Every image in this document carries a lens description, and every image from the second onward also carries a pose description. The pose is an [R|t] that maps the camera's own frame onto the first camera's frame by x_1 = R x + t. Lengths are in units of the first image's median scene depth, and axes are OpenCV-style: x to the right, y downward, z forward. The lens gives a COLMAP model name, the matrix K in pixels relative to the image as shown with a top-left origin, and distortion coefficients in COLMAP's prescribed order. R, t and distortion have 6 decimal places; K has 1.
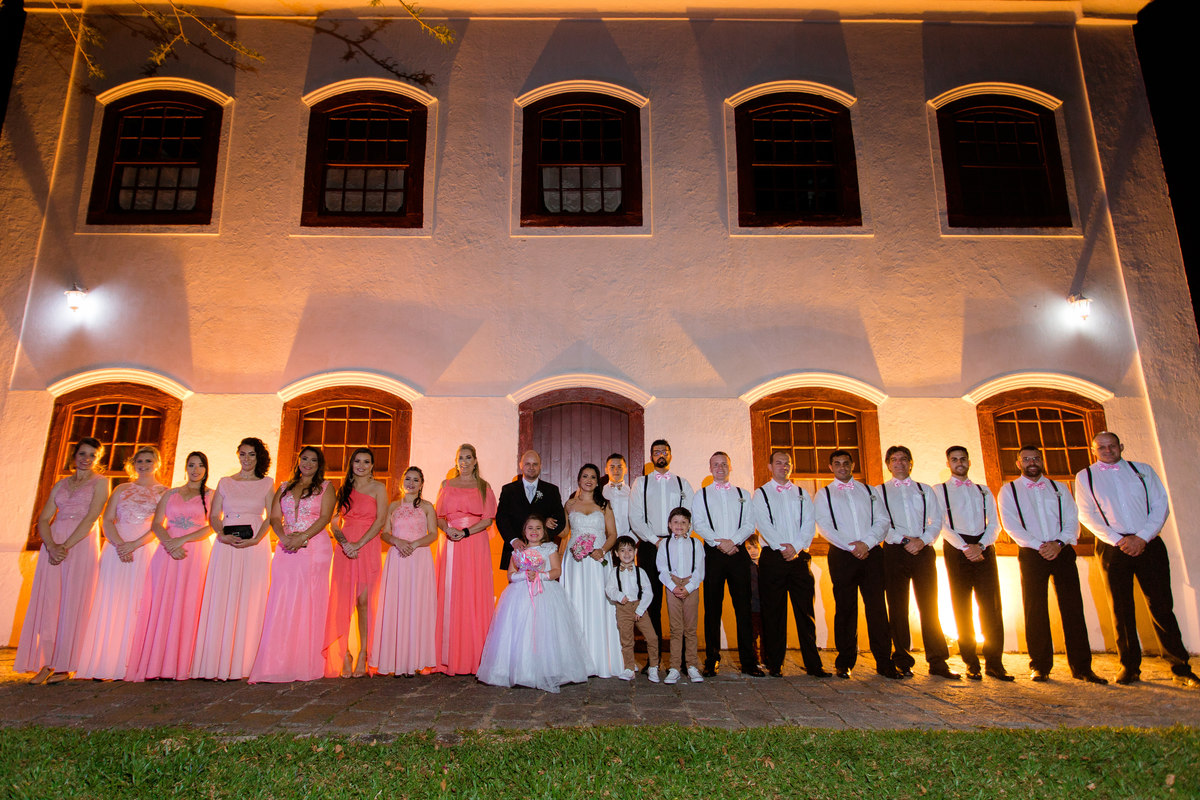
lens RADIAL K [[660.4, 0, 566.3], [0, 660.4, 396.4], [0, 0, 1]] dist [0.004265, 0.001451]
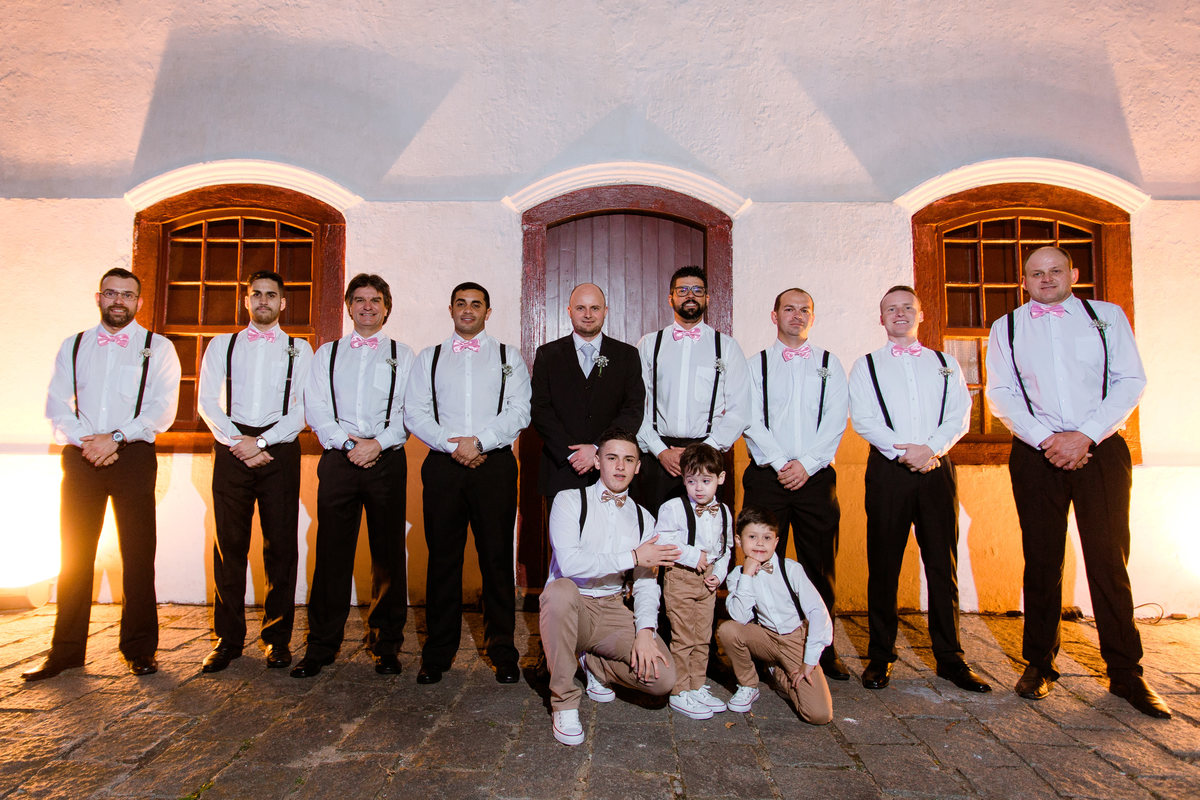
lens RADIAL K [[760.9, 0, 542.6], [0, 760.9, 360.7], [0, 0, 1]] dist [-0.007694, 0.003887]
pose [[0.999455, 0.001498, -0.032991, -0.030194], [0.003258, 0.989624, 0.143647, 0.044412], [0.032864, -0.143676, 0.989079, 0.296306]]
